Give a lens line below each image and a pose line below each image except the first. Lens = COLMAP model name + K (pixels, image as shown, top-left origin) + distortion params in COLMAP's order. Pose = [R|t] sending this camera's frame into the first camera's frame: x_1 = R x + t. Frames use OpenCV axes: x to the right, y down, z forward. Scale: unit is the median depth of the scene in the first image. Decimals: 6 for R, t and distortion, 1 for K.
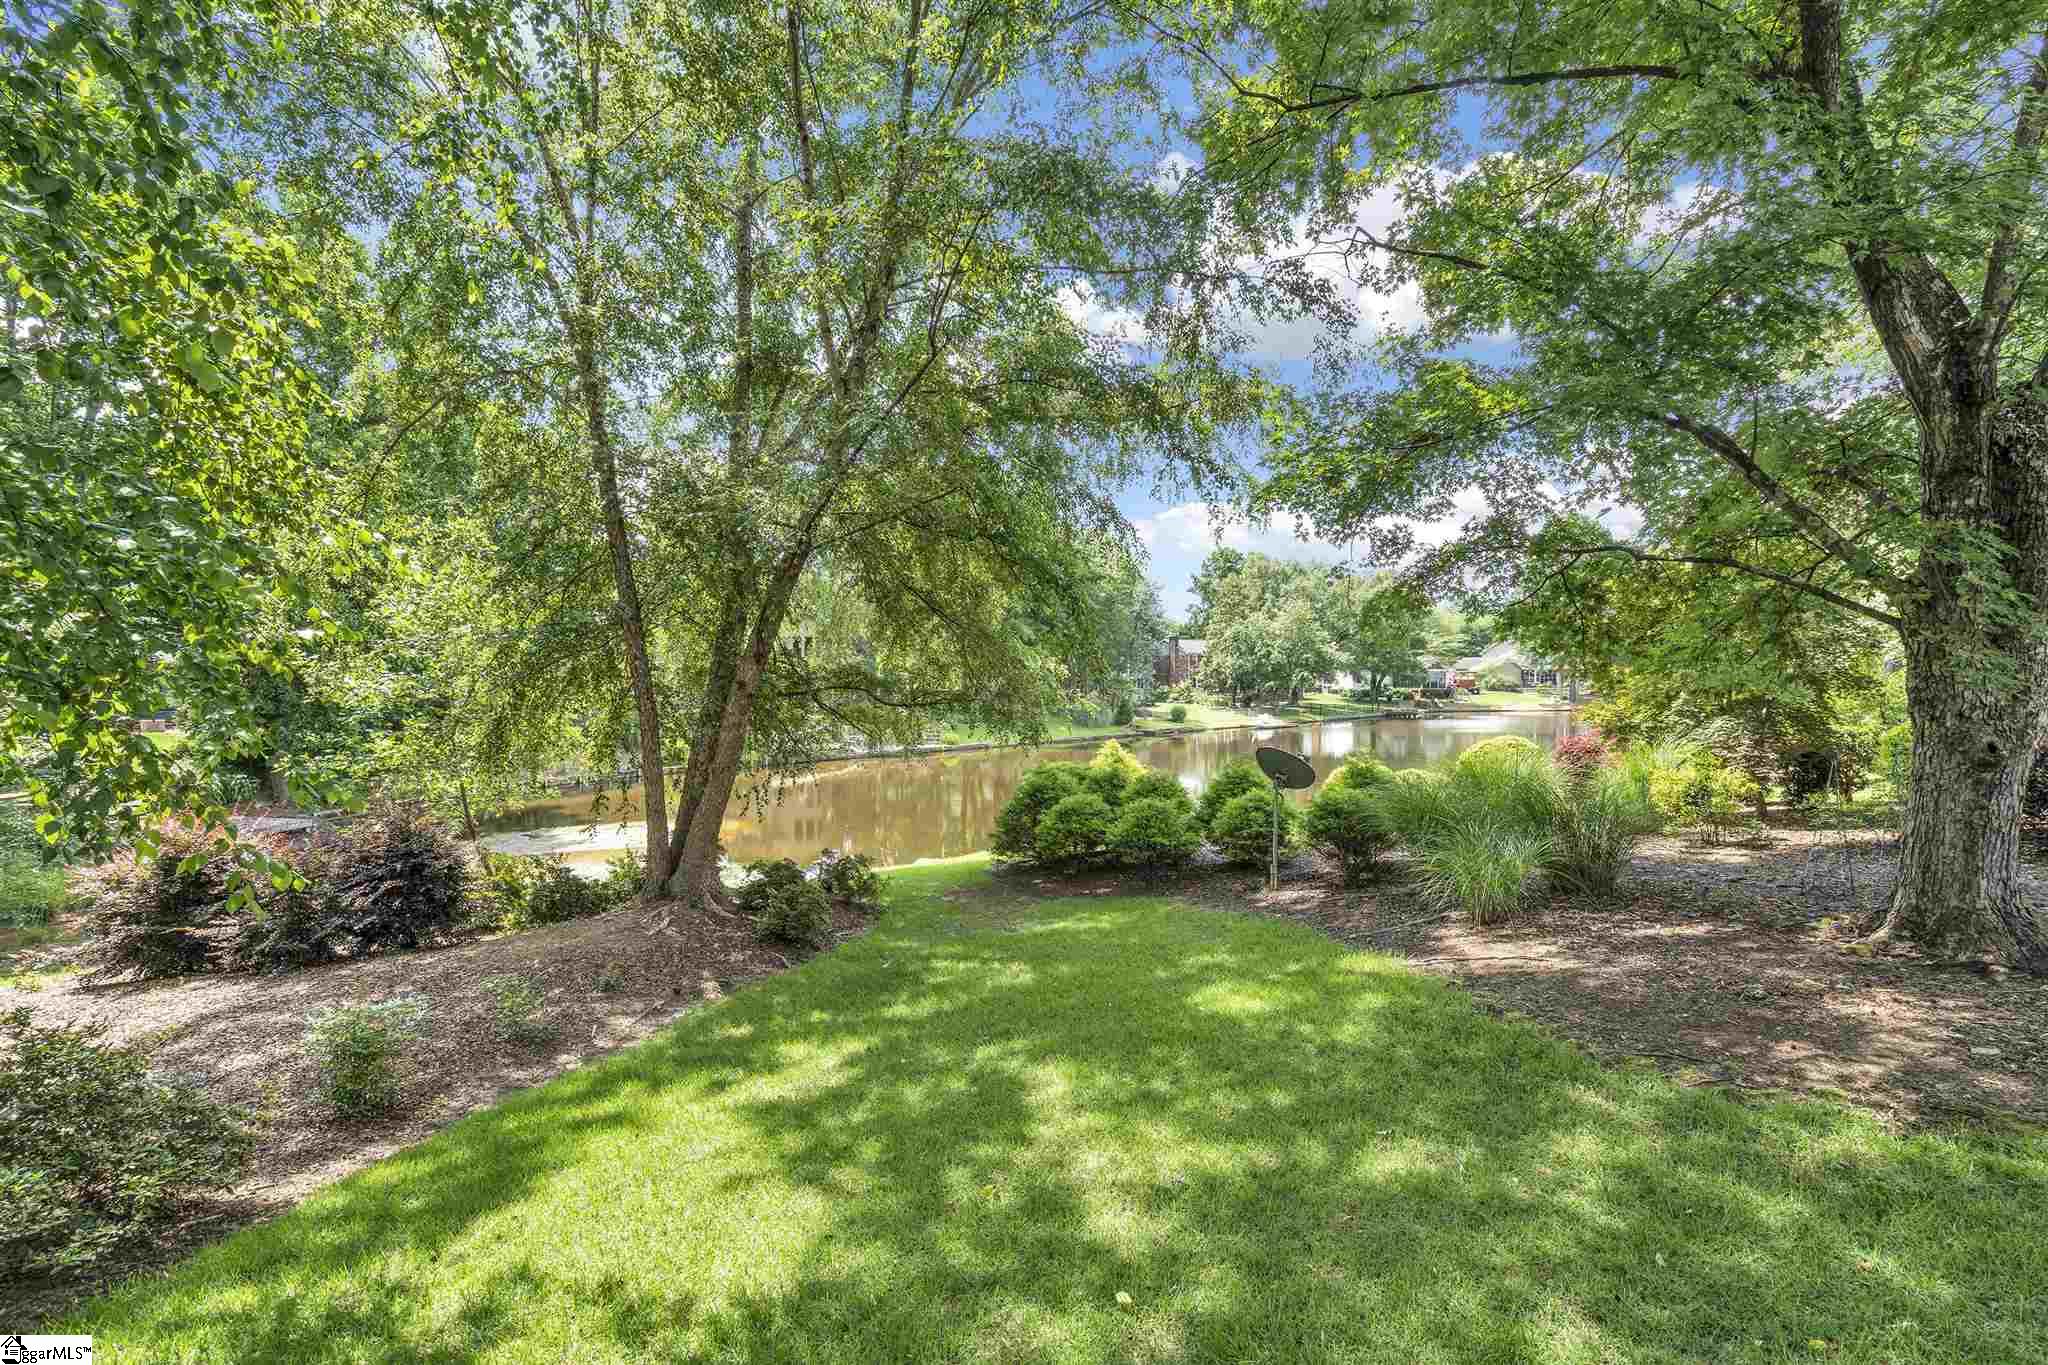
lens RADIAL K [[920.6, 0, 1021.8], [0, 920.6, 689.3], [0, 0, 1]] dist [-0.001066, 0.001200]
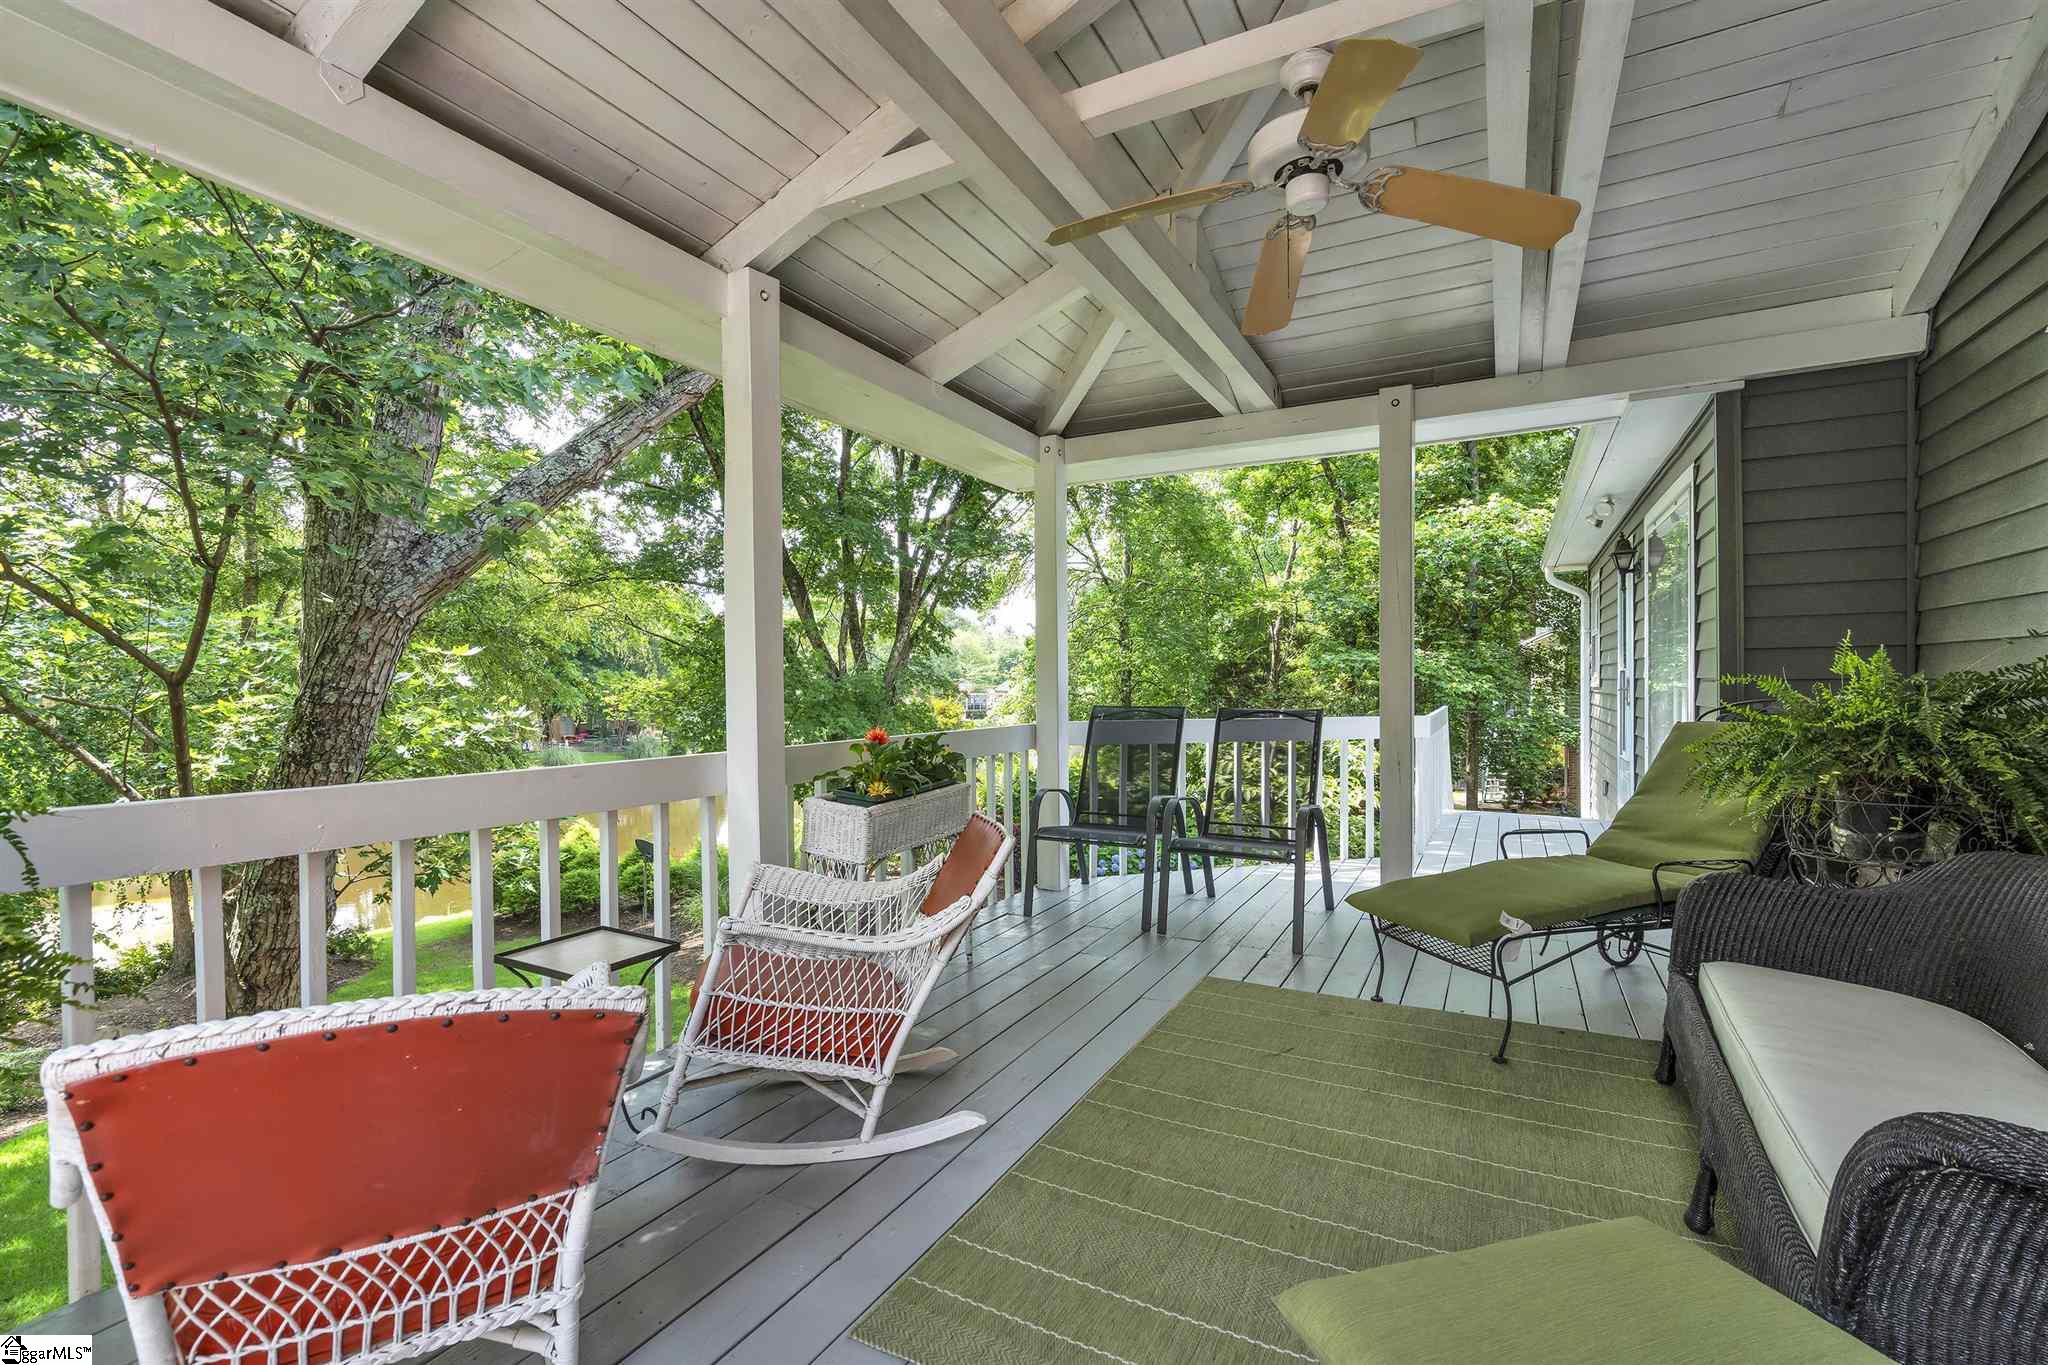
lens RADIAL K [[915.8, 0, 1019.5], [0, 915.8, 689.9], [0, 0, 1]] dist [-0.001571, 0.000151]
pose [[0.908772, -0.009093, 0.417194, 0.169556], [0.013809, 0.999870, -0.008286, -0.162002], [-0.417065, 0.013291, 0.908780, -0.731012]]
